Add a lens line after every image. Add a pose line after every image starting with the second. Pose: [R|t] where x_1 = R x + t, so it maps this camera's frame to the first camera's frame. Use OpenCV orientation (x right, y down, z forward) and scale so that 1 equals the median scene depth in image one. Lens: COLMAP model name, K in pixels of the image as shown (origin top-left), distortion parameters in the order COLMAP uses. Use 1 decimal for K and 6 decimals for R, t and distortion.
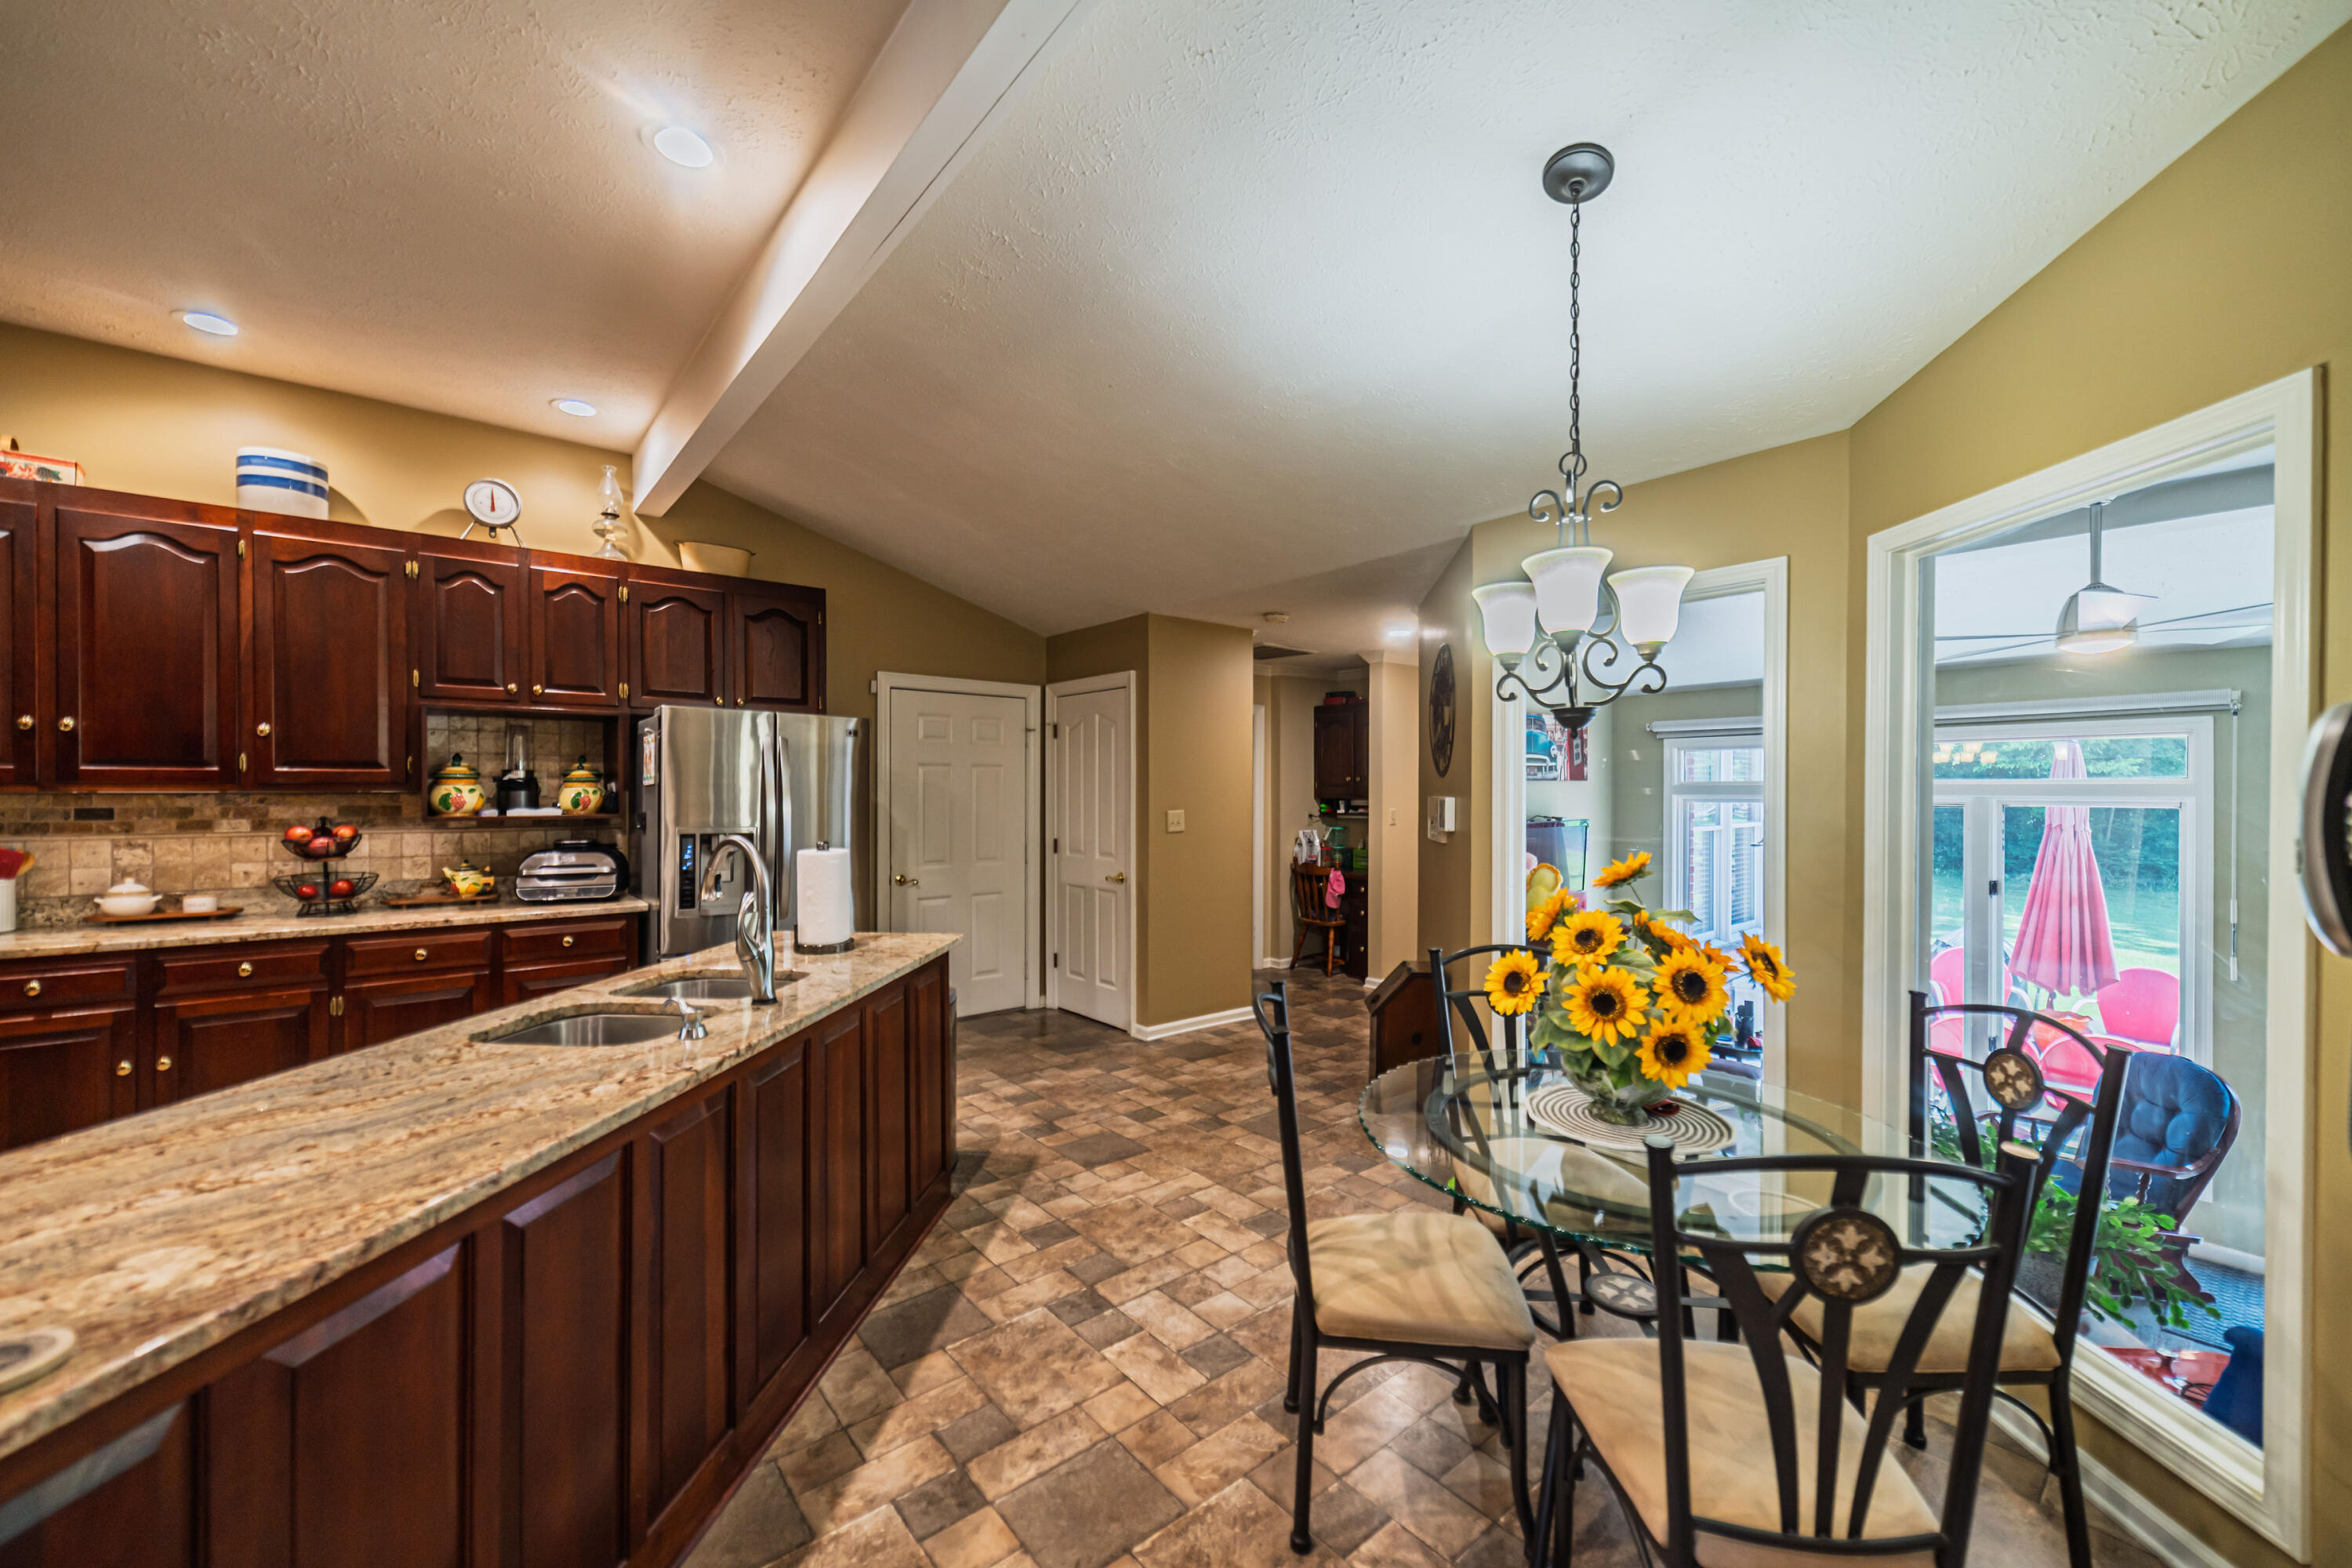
lens RADIAL K [[907.5, 0, 1174.9], [0, 907.5, 790.9], [0, 0, 1]] dist [-0.000096, 0.000377]
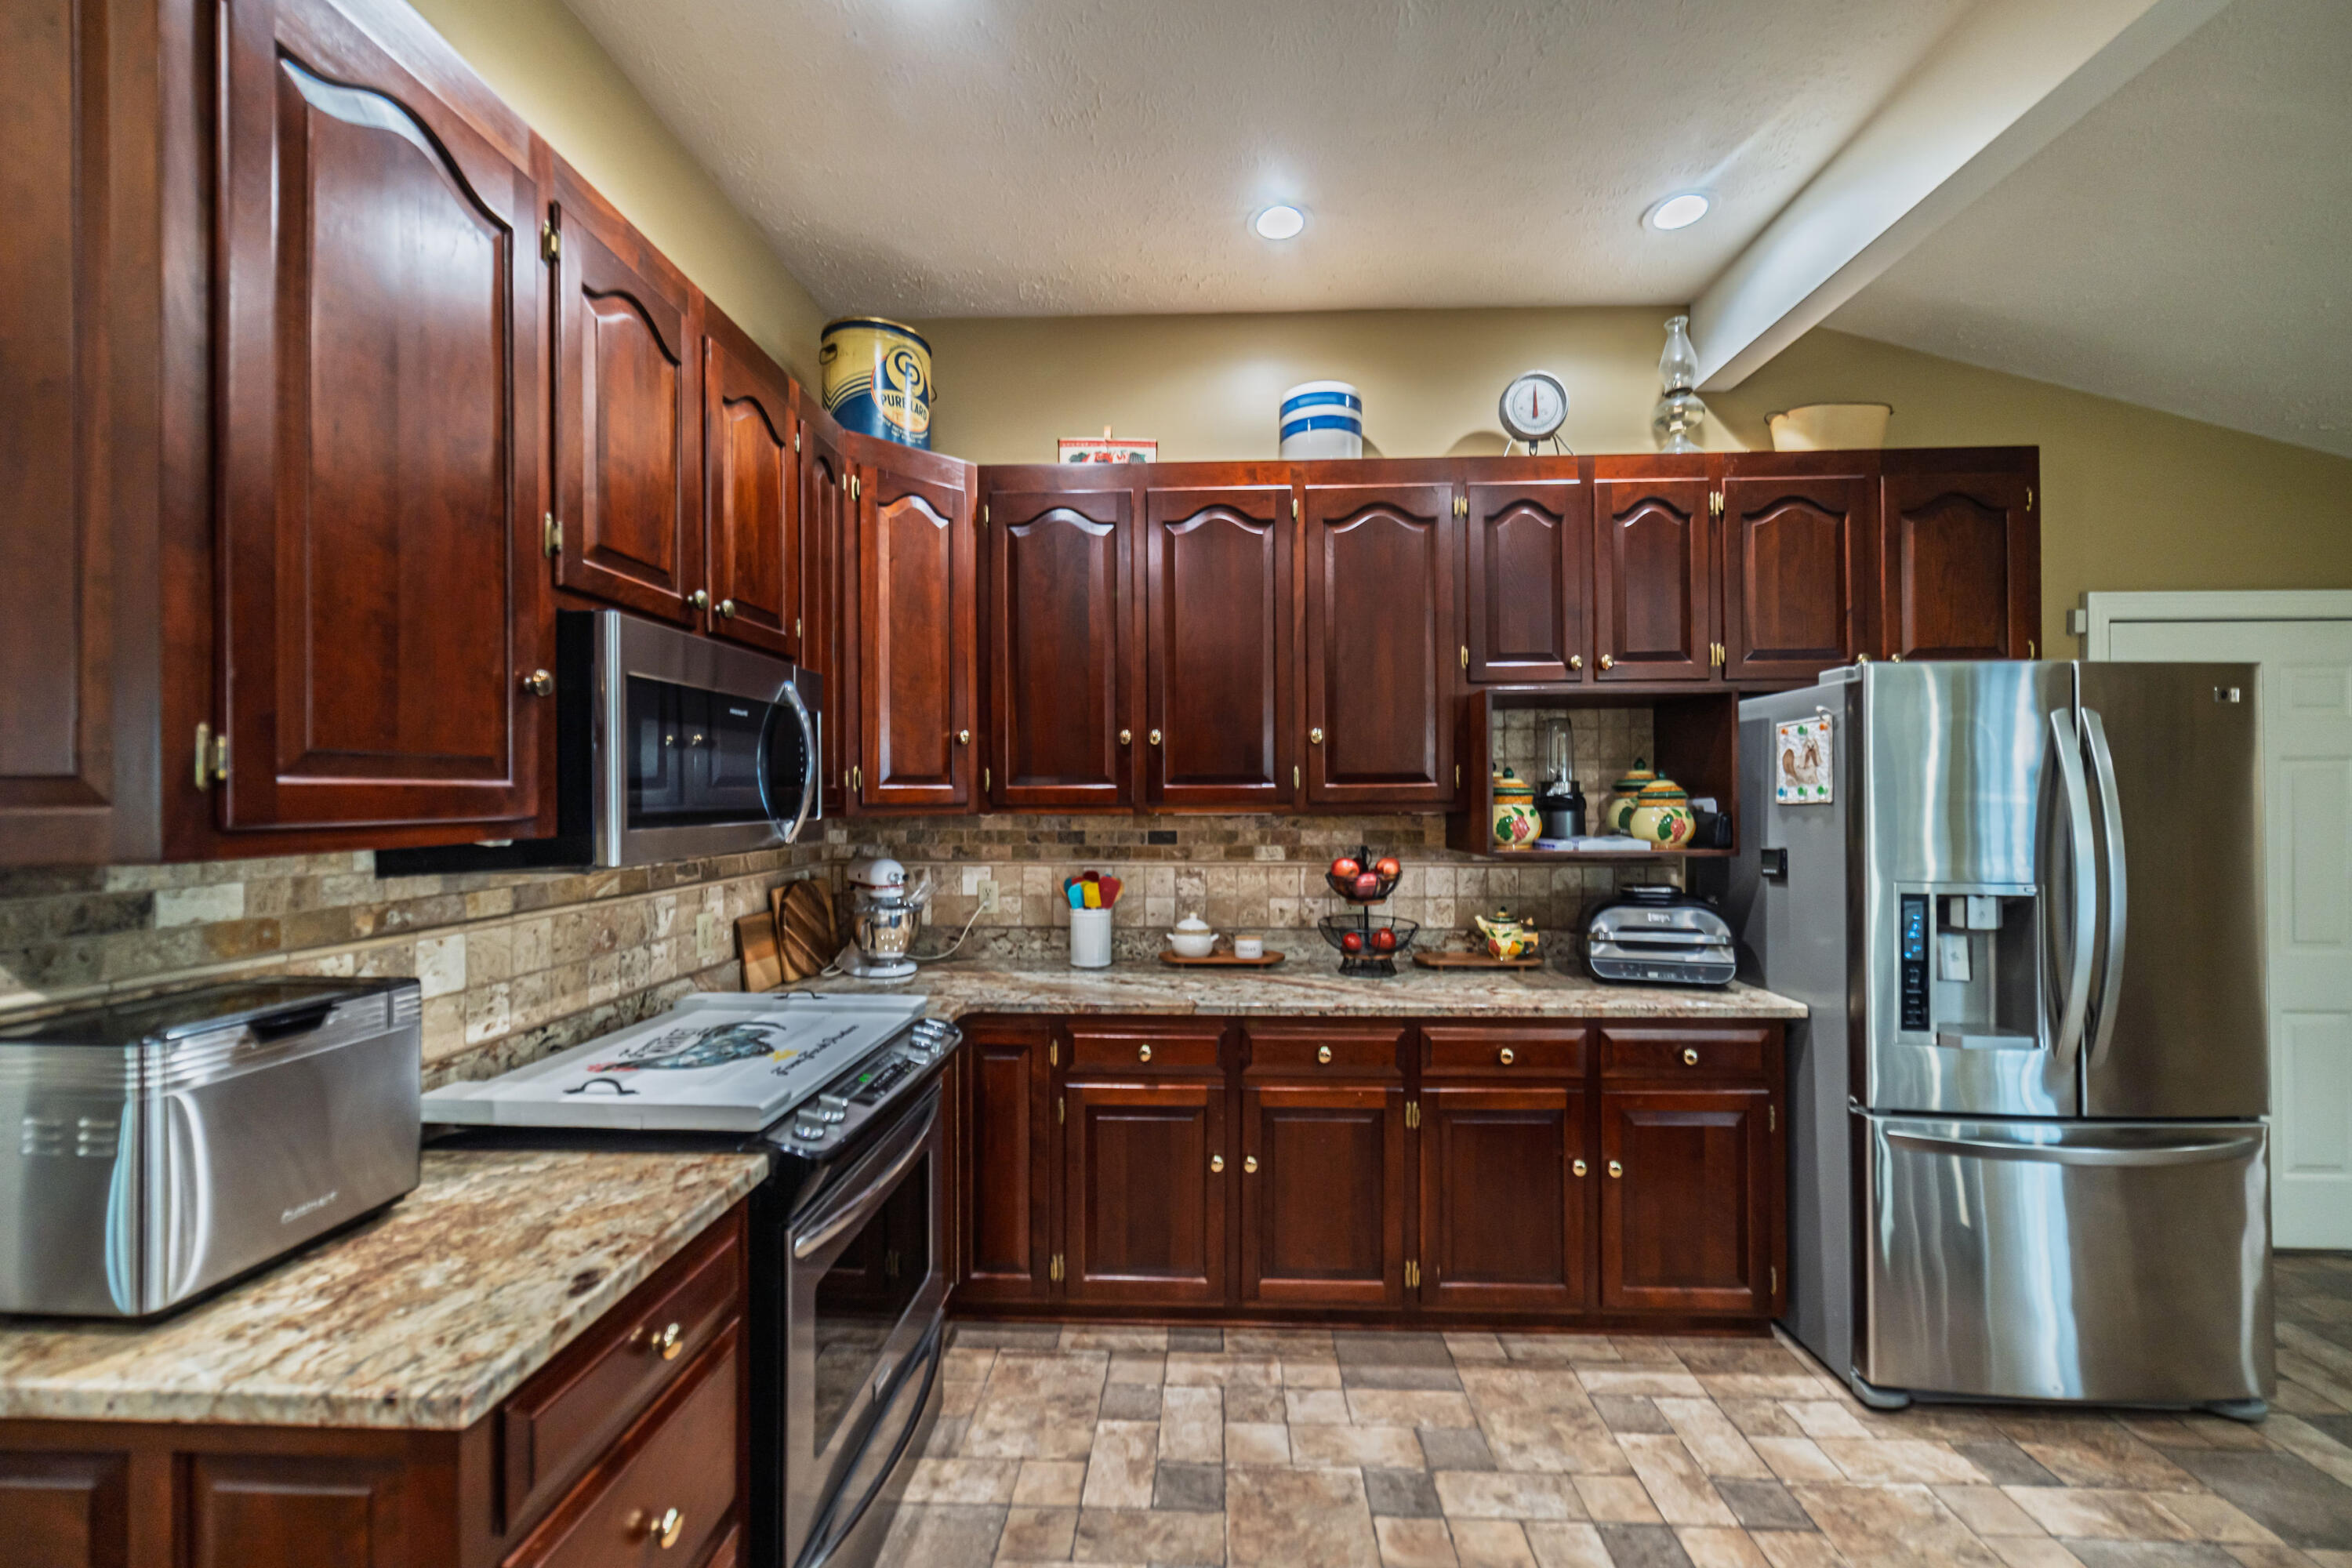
lens RADIAL K [[907.5, 0, 1174.9], [0, 907.5, 790.9], [0, 0, 1]] dist [-0.000096, 0.000377]
pose [[0.742974, -0.006413, -0.669289, -0.537583], [0.003787, 0.999978, -0.005378, -0.015021], [0.669309, 0.001461, 0.742982, 0.315599]]
